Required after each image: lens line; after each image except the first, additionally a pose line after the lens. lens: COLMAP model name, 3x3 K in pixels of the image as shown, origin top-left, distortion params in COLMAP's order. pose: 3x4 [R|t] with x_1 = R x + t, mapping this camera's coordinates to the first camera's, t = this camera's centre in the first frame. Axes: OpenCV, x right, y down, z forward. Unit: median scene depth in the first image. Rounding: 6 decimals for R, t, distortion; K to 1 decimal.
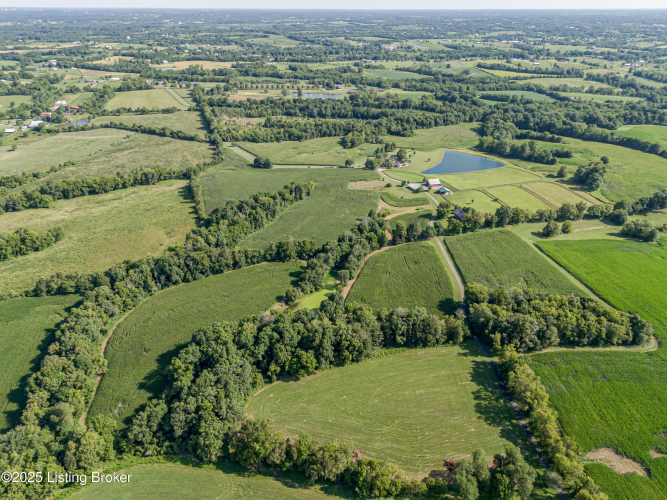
lens RADIAL K [[490.6, 0, 333.5], [0, 490.6, 250.0], [0, 0, 1]] dist [0.055996, -0.040139]
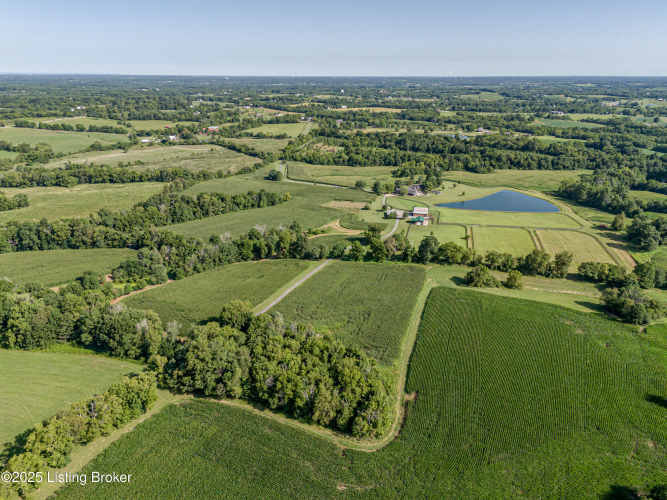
lens RADIAL K [[490.6, 0, 333.5], [0, 490.6, 250.0], [0, 0, 1]] dist [0.055996, -0.040139]
pose [[0.889127, 0.155165, -0.430554, 0.460445], [-0.204381, 0.976372, -0.070192, 0.010323], [0.409489, 0.150406, 0.899831, 0.238829]]
